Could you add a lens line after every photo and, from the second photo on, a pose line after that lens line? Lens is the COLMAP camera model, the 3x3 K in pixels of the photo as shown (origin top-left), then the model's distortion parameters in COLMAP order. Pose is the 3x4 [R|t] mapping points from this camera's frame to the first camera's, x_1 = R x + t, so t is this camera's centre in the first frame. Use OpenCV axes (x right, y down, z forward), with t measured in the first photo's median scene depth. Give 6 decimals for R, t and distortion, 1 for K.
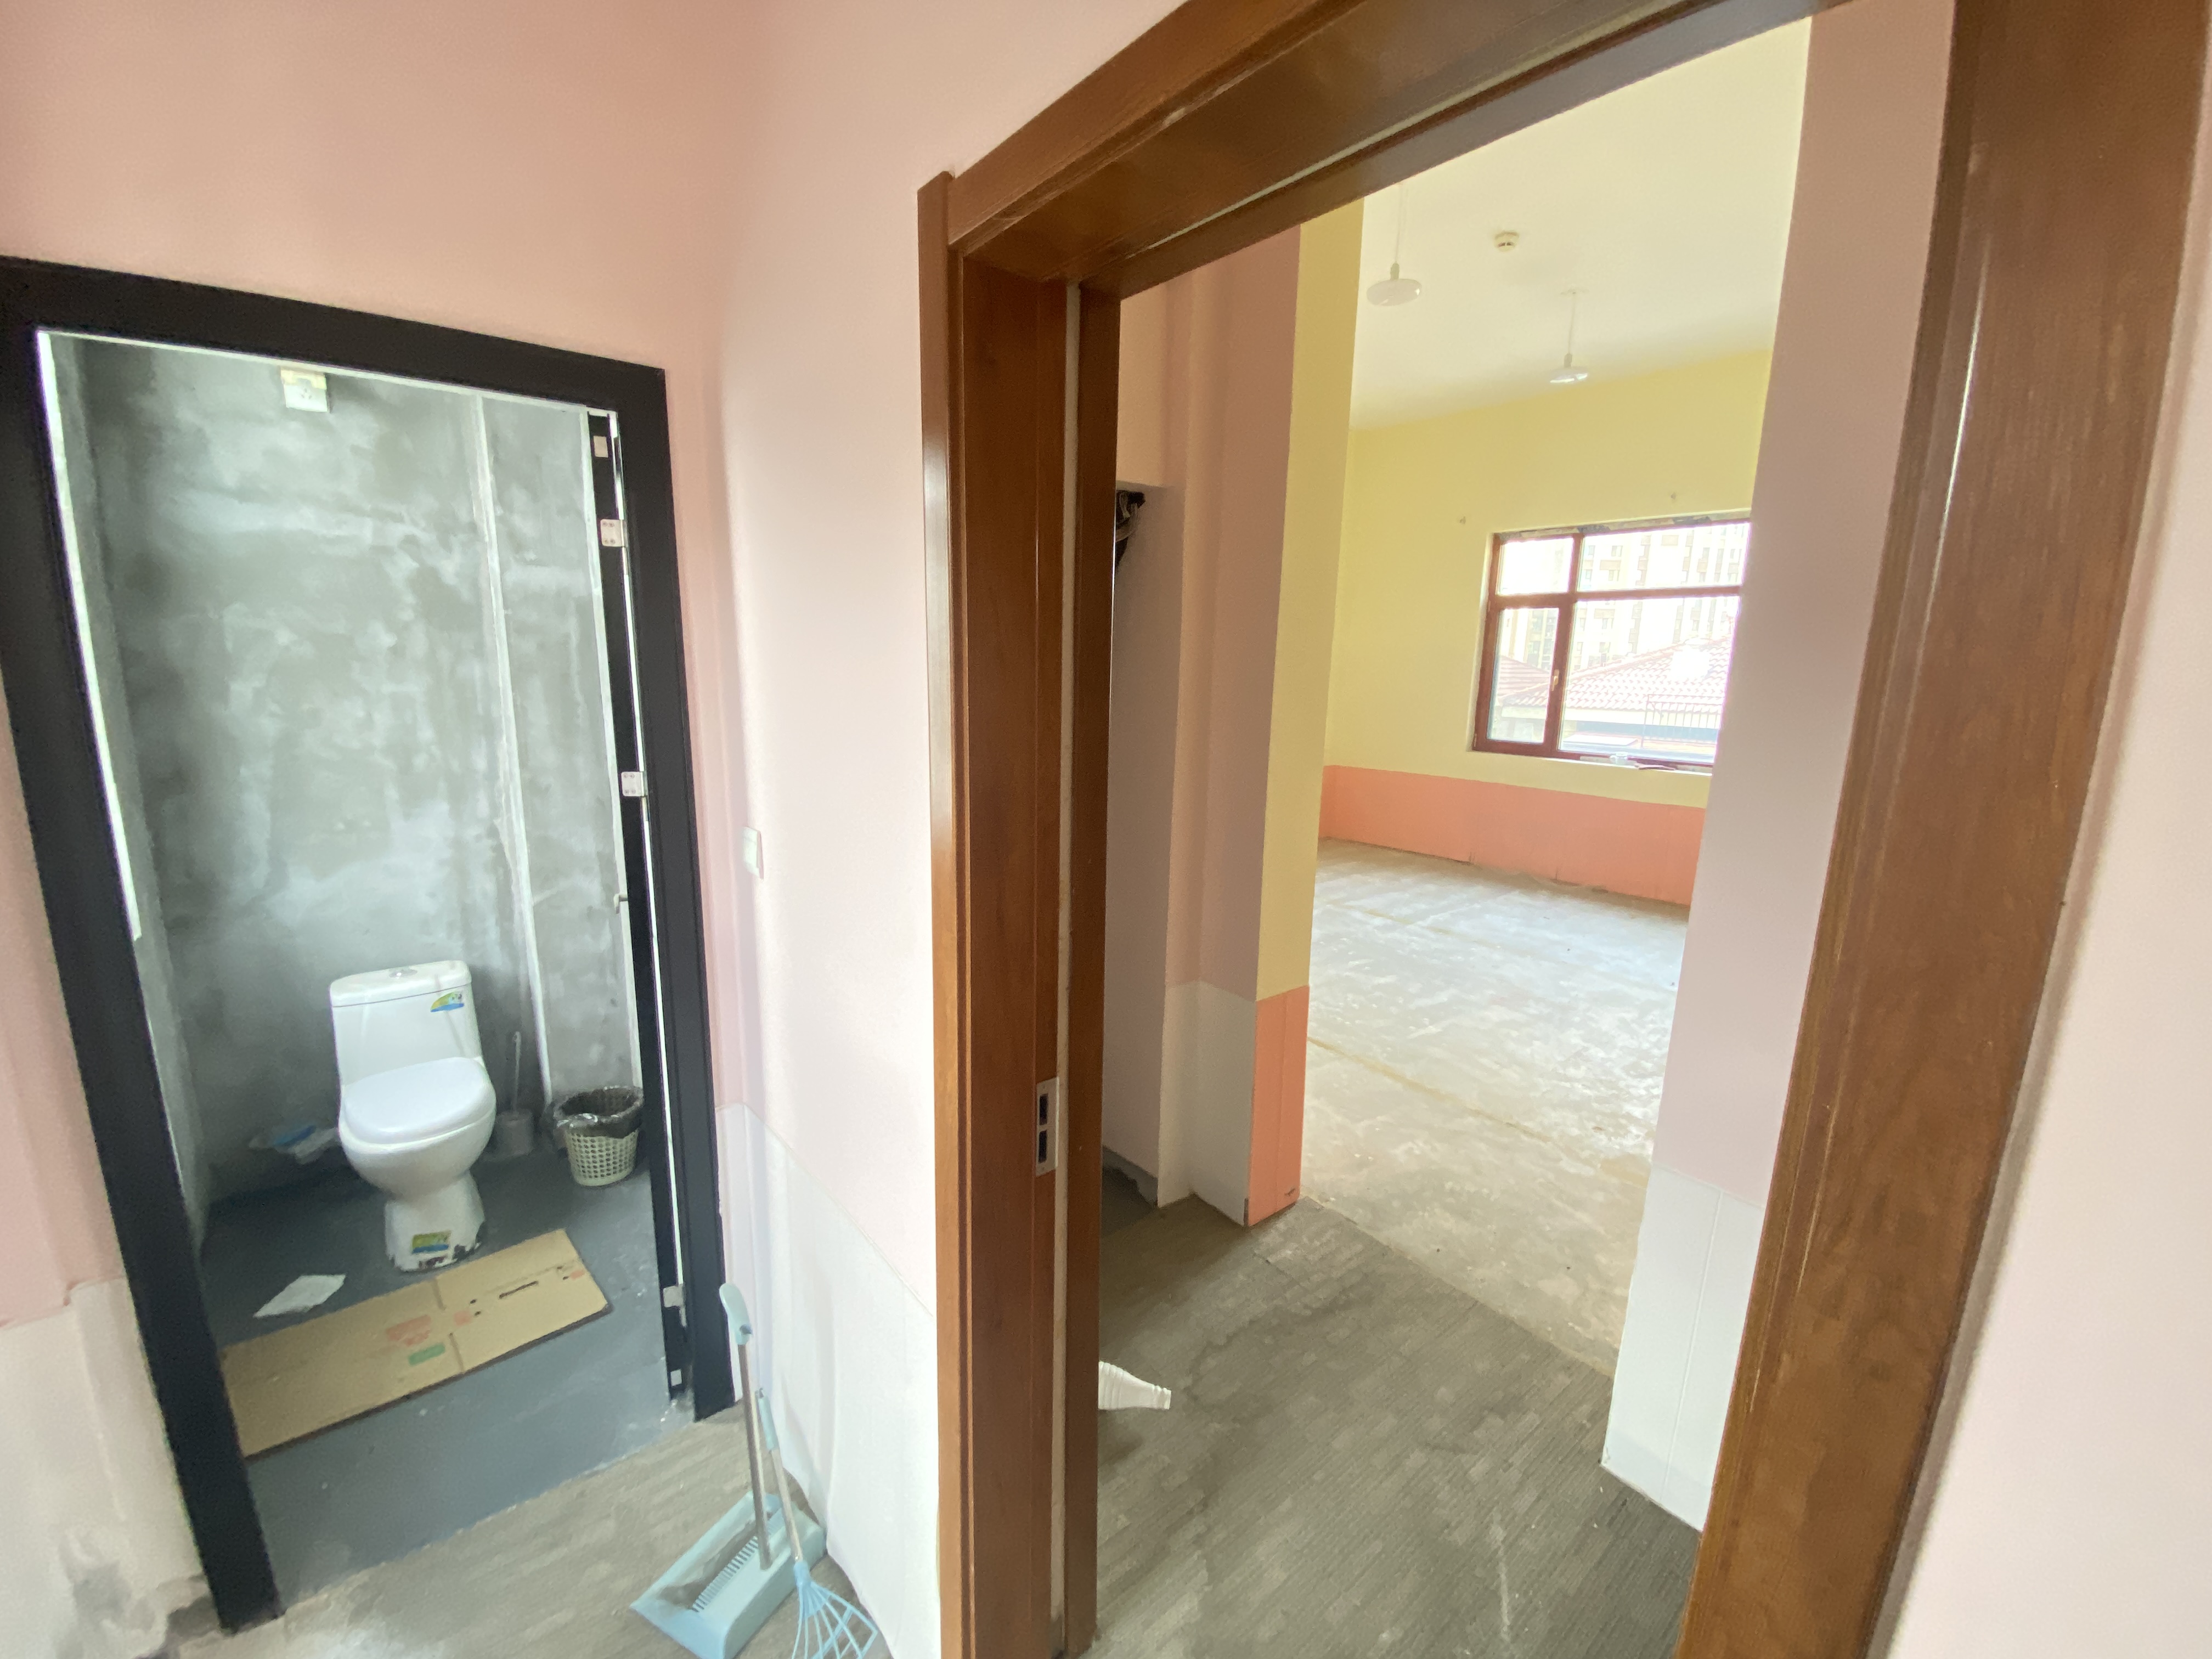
lens RADIAL K [[859.5, 0, 1101.0], [0, 859.5, 833.6], [0, 0, 1]] dist [-0.001892, -0.001129]
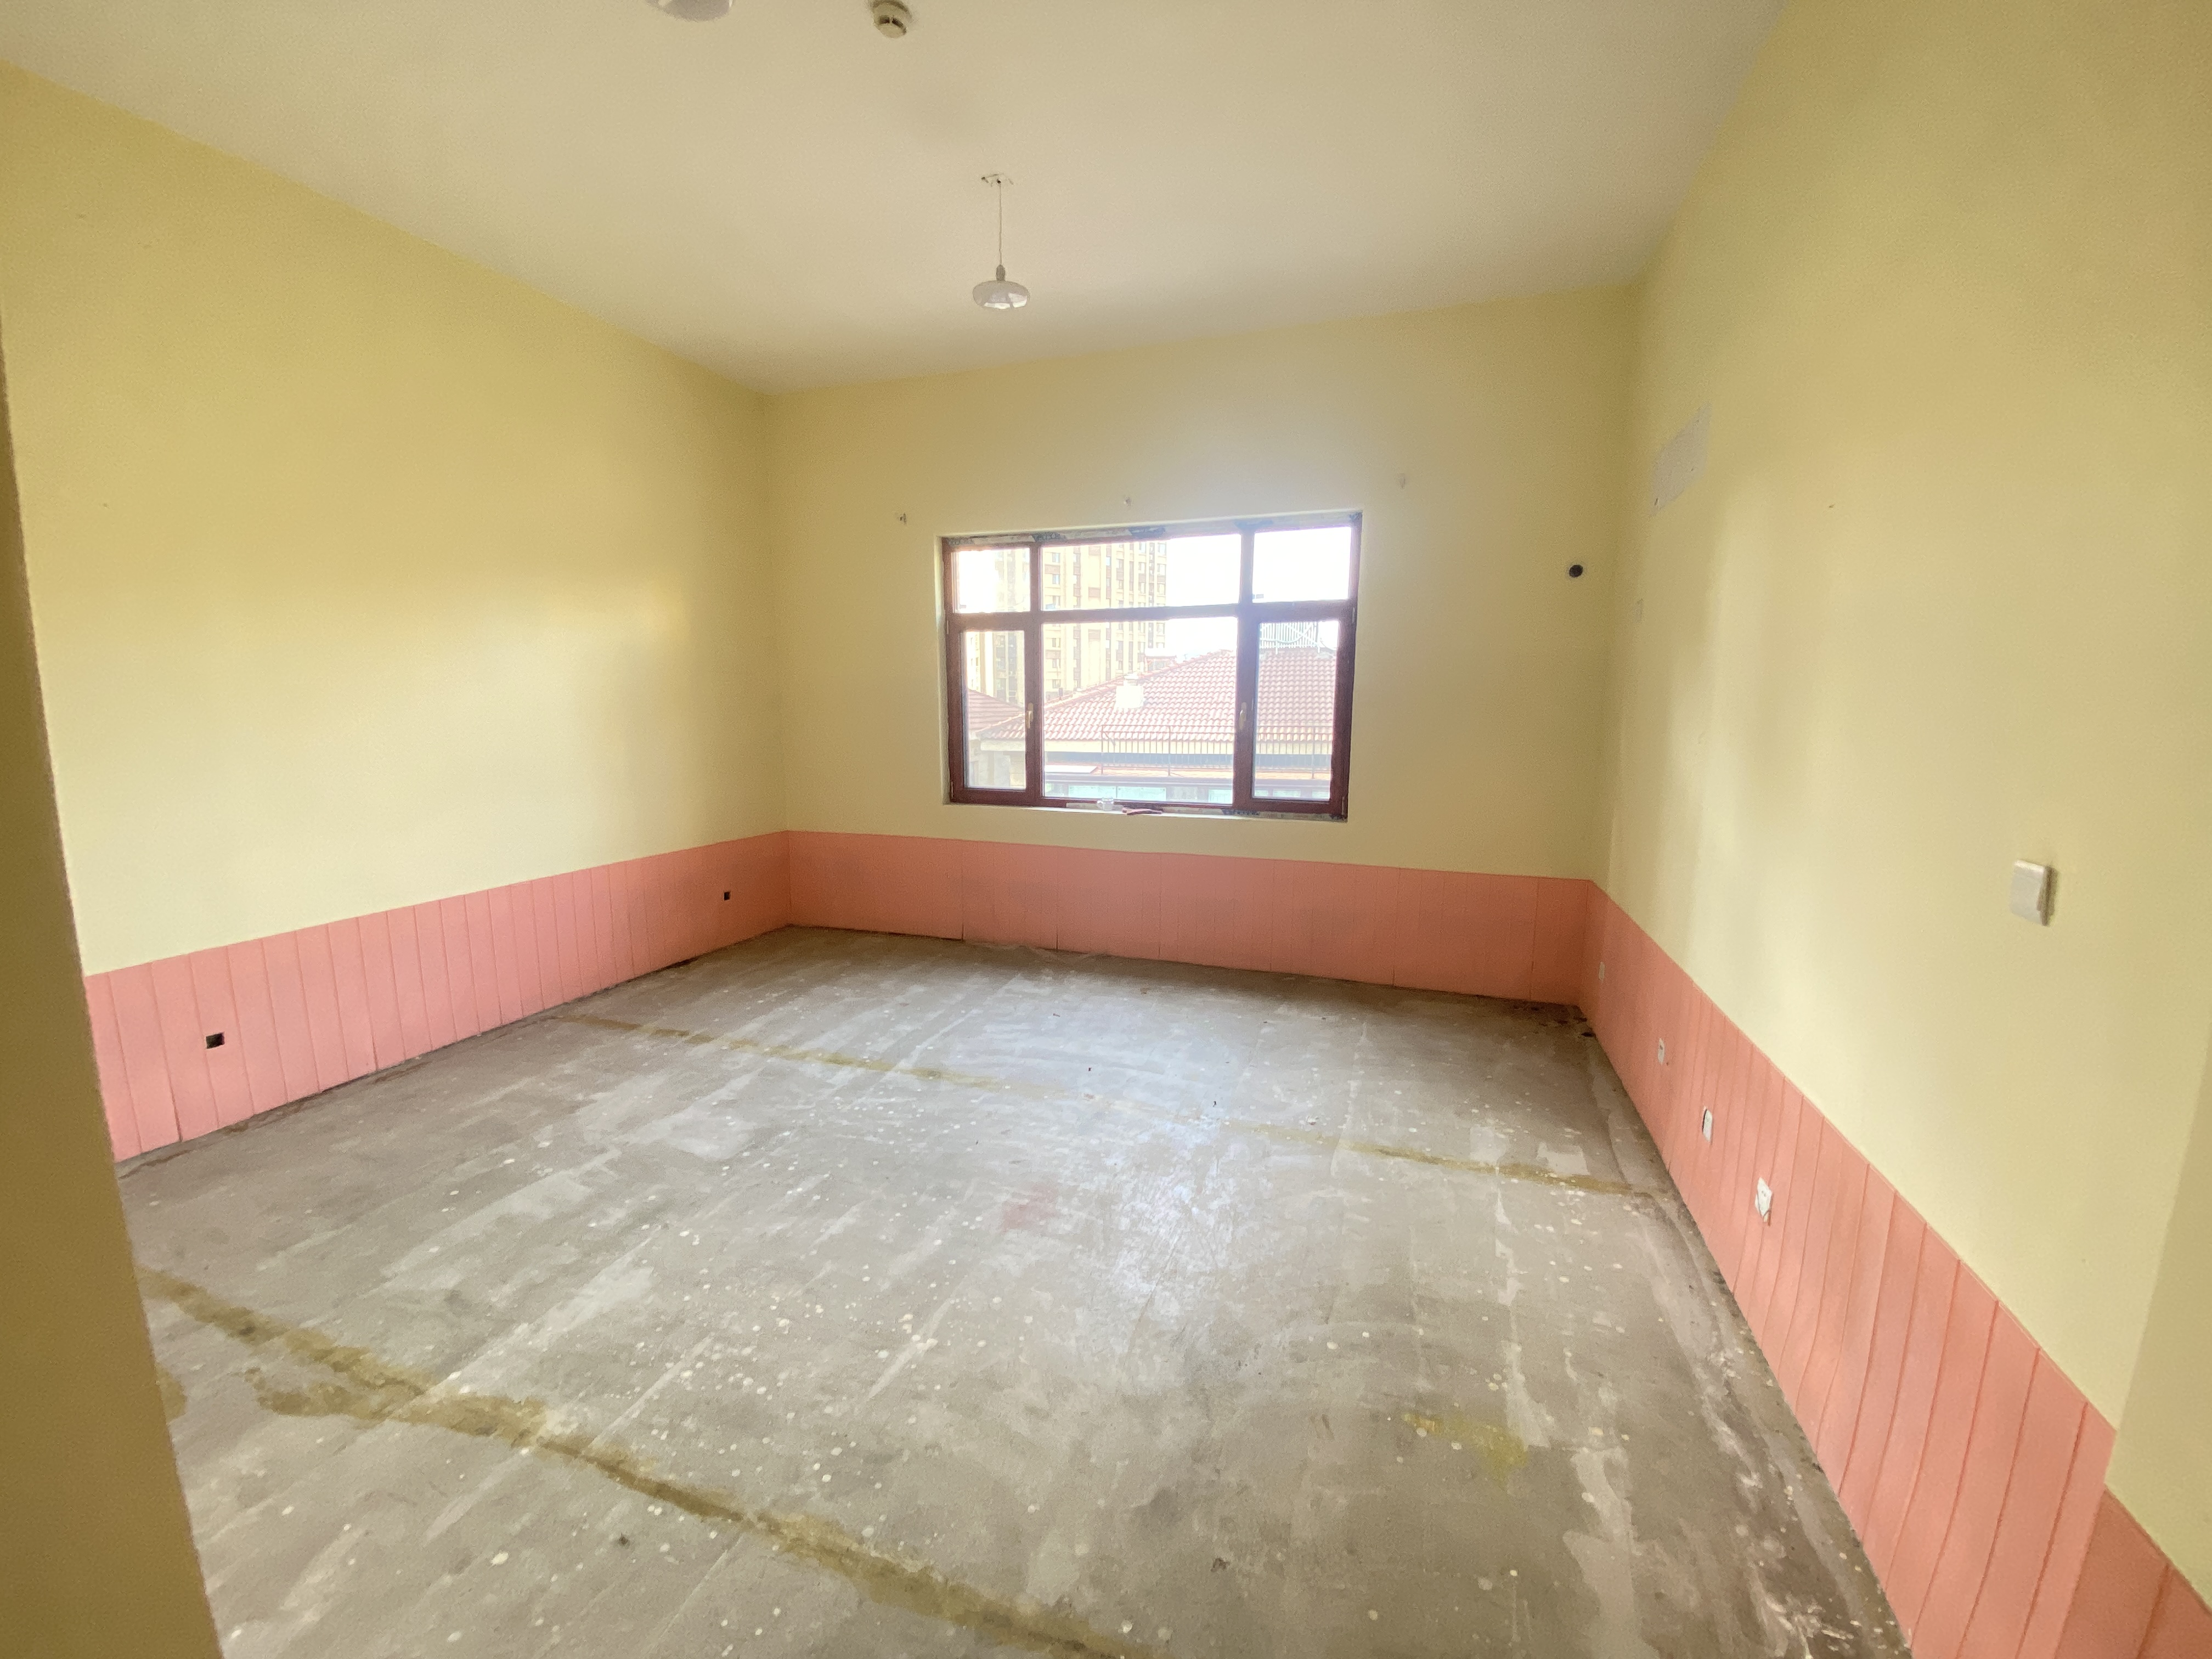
lens RADIAL K [[859.5, 0, 1083.7], [0, 859.5, 850.2], [0, 0, 1]] dist [-0.001892, -0.001129]
pose [[0.852778, -0.102589, 0.512098, 0.144549], [0.114529, 0.993385, 0.008285, -0.054263], [-0.509561, 0.051585, 0.858887, 0.288025]]
